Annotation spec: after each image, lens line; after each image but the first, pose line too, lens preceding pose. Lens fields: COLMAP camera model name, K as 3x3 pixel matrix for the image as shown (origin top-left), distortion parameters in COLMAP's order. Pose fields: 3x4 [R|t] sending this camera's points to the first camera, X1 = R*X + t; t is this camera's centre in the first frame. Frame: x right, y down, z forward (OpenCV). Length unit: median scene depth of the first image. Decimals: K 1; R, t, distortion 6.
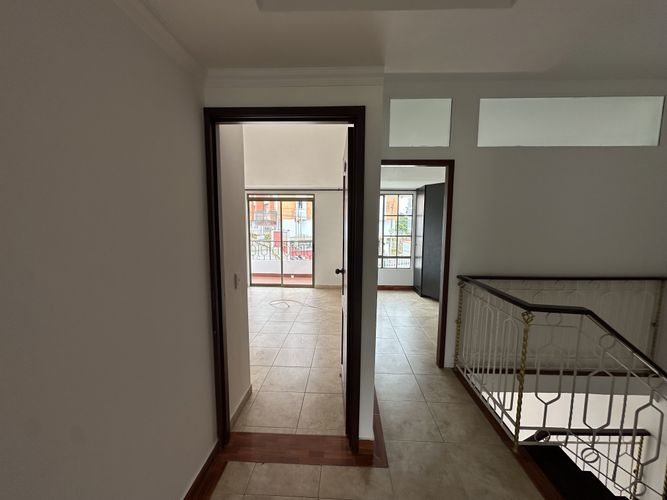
lens RADIAL K [[266.1, 0, 336.4], [0, 266.1, 251.0], [0, 0, 1]] dist [-0.000187, 0.000644]
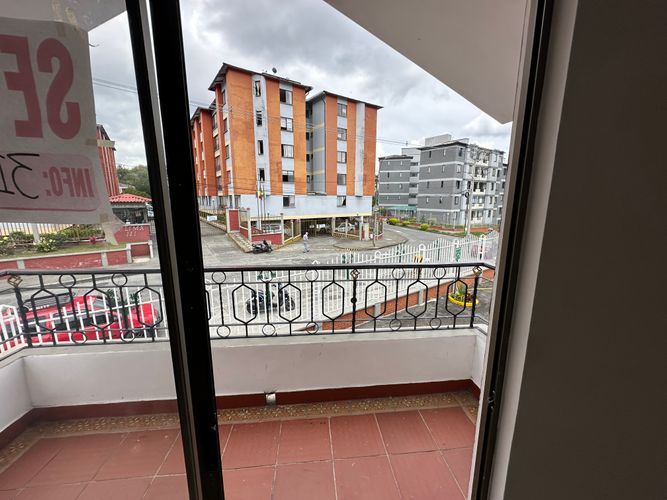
lens RADIAL K [[266.1, 0, 333.1], [0, 266.1, 252.1], [0, 0, 1]] dist [-0.000187, 0.000644]
pose [[0.992392, -0.025715, 0.120404, -0.028043], [0.014687, 0.995688, 0.091599, -0.015986], [-0.122240, -0.089133, 0.988490, 0.169106]]
